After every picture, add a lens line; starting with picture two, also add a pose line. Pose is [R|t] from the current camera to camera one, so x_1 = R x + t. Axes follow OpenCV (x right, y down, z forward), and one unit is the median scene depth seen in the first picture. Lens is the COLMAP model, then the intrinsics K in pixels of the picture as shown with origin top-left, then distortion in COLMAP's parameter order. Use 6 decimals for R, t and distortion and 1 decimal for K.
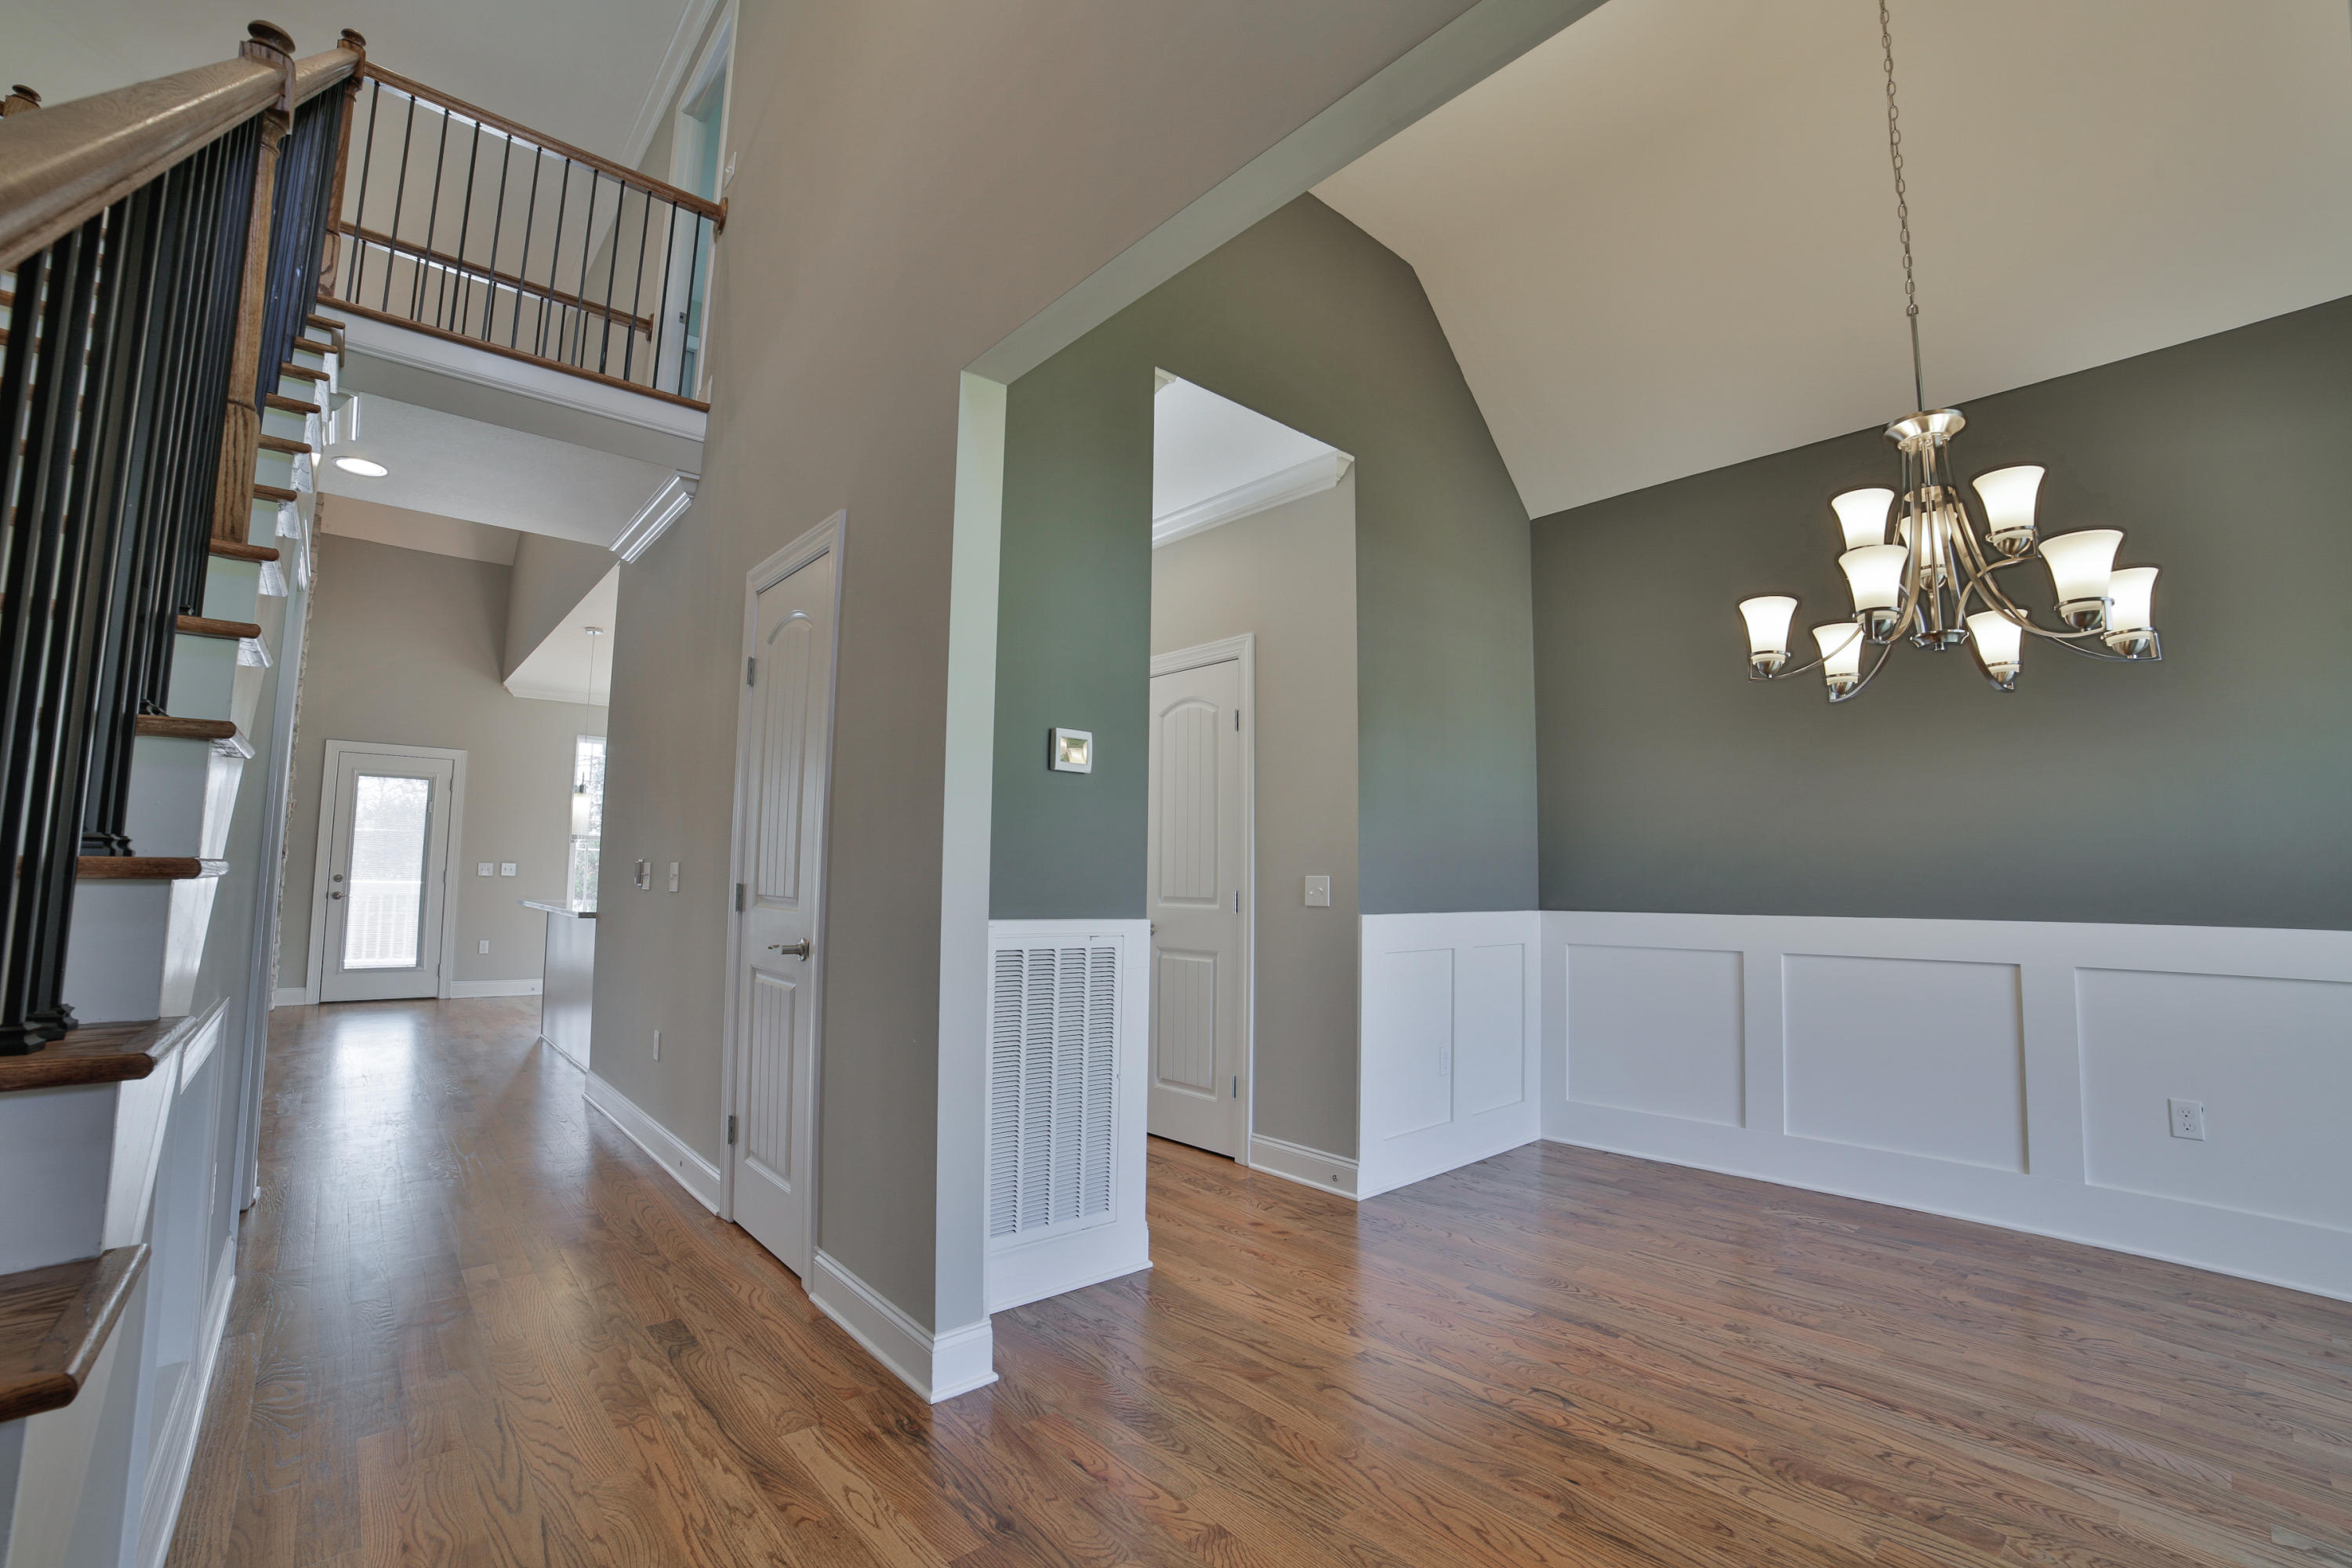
lens RADIAL K [[1016.4, 0, 1176.0], [0, 1016.4, 784.0], [0, 0, 1]] dist [-0.086645, 0.029831]
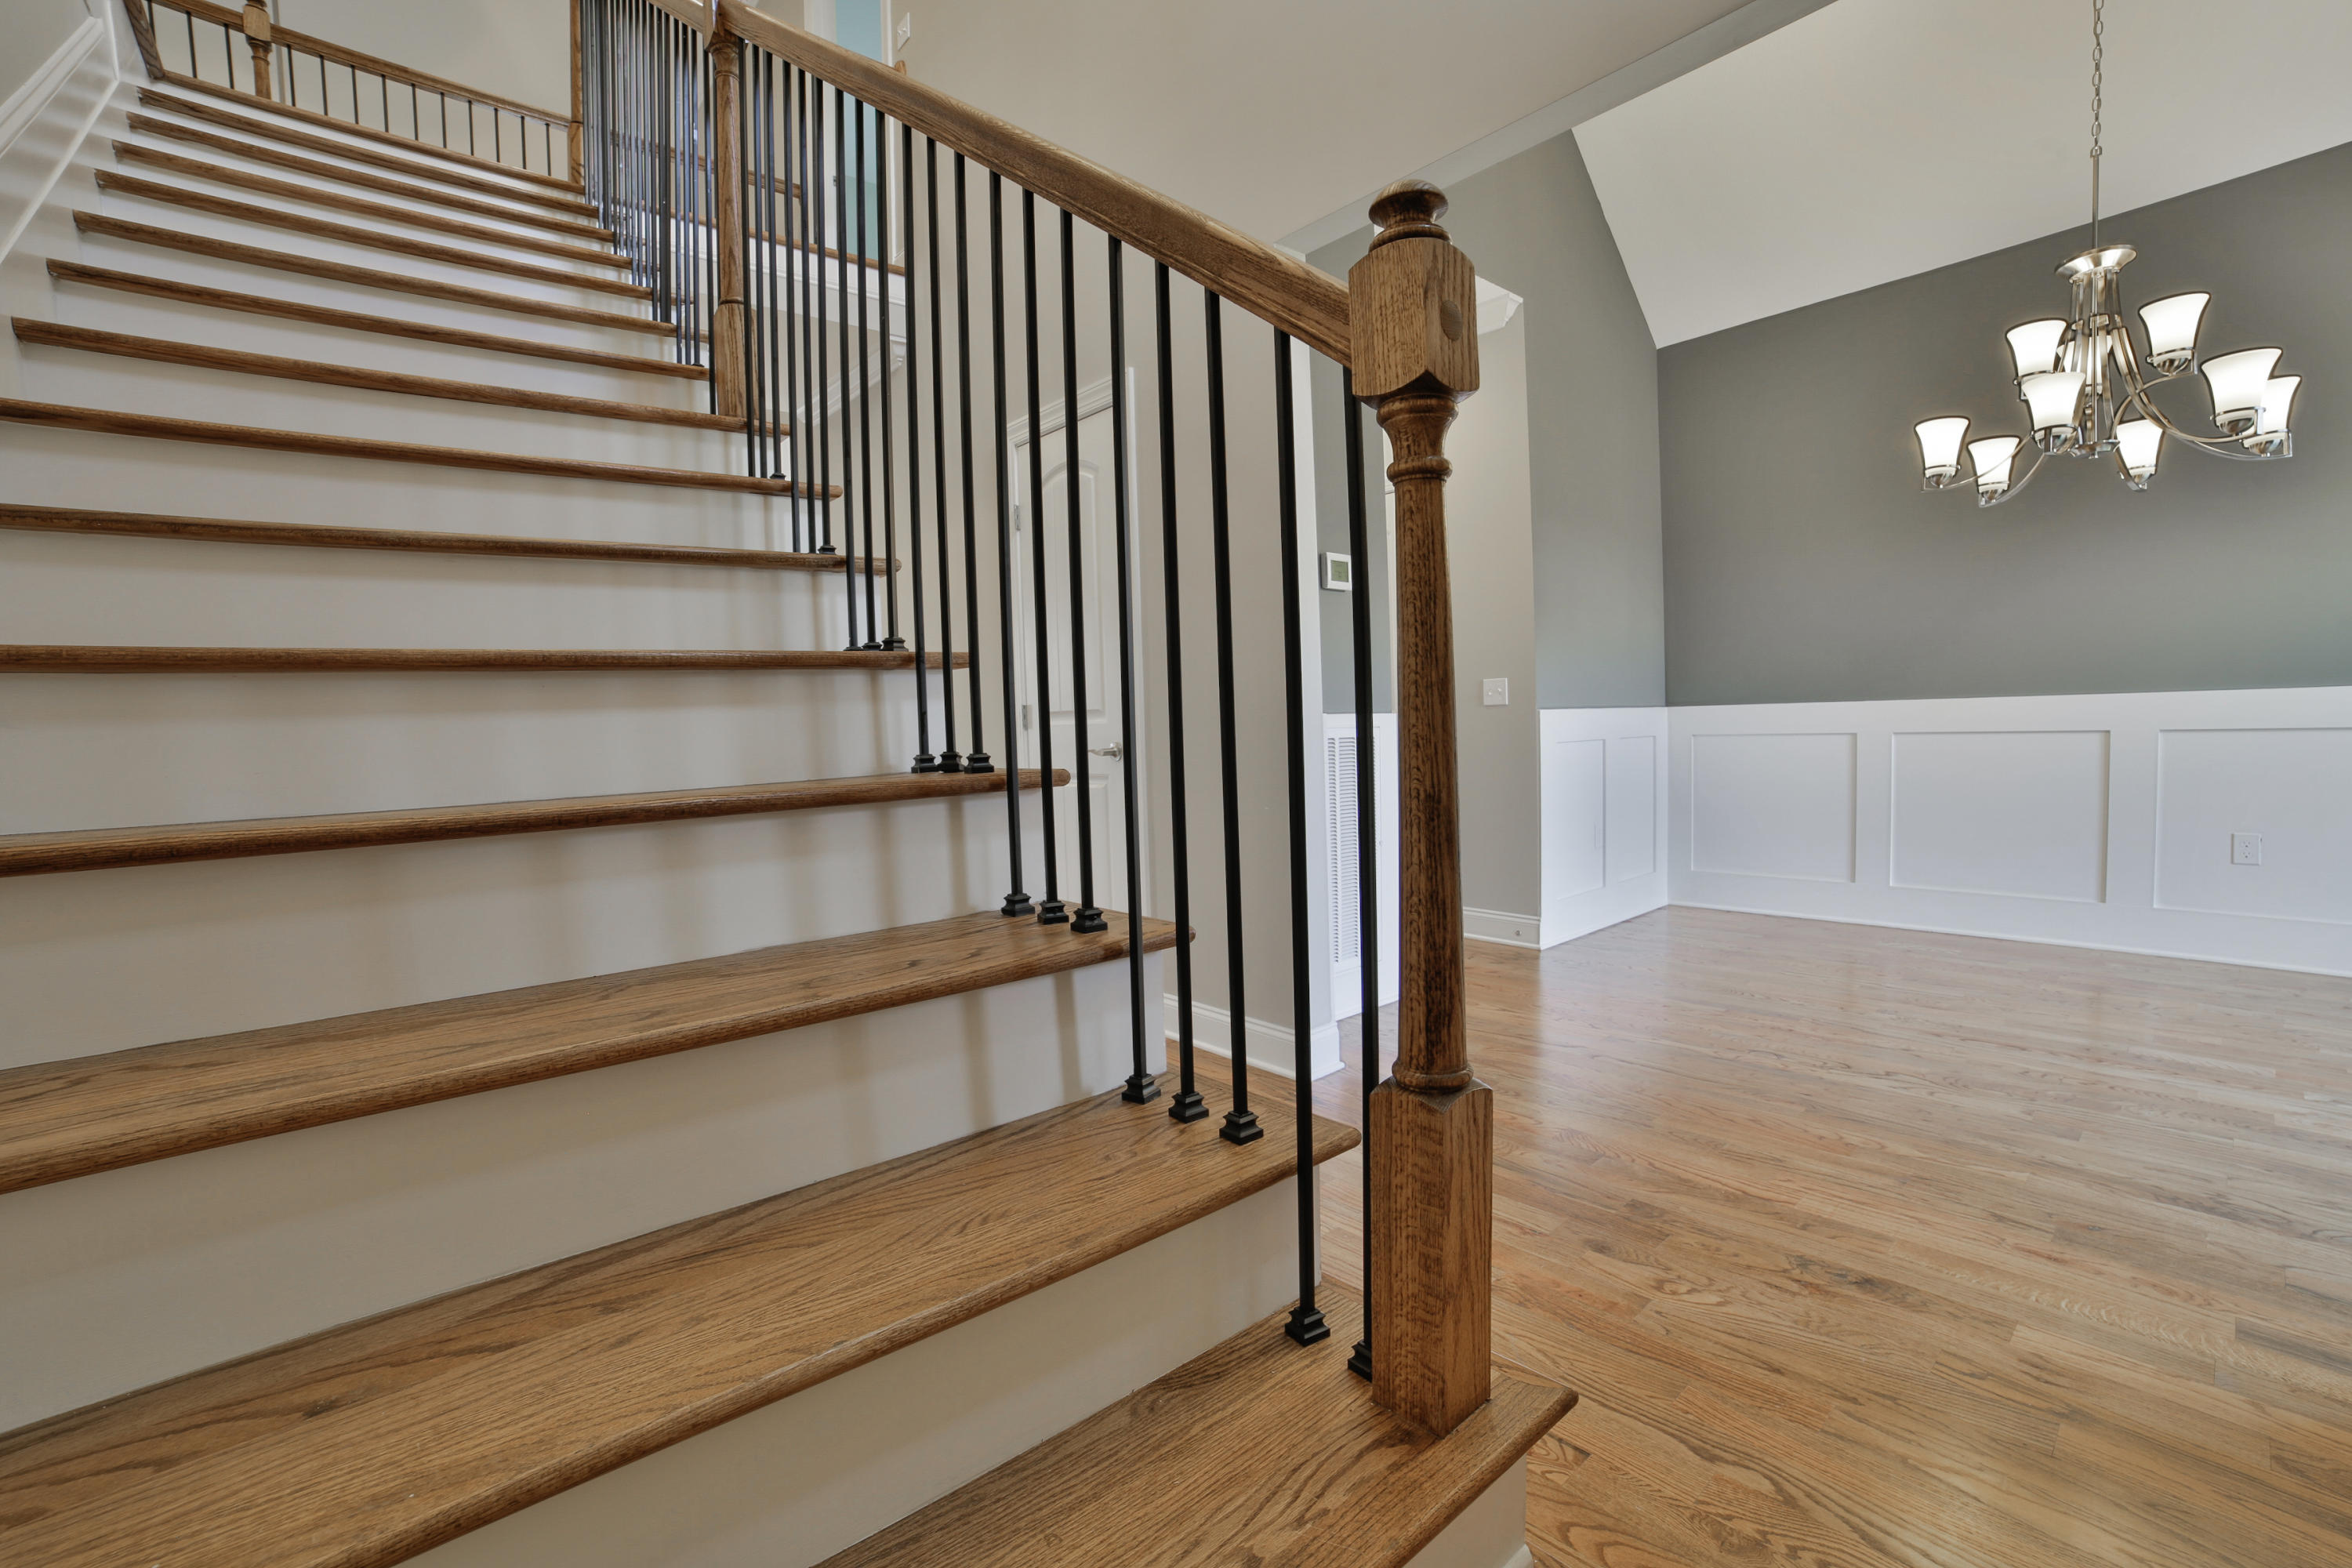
lens RADIAL K [[1016.4, 0, 1176.0], [0, 1016.4, 784.0], [0, 0, 1]] dist [-0.086645, 0.029831]
pose [[0.998863, -0.046330, -0.011241, -0.345146], [0.047493, 0.987555, 0.149931, 0.029603], [0.004155, -0.150295, 0.988633, -0.235705]]
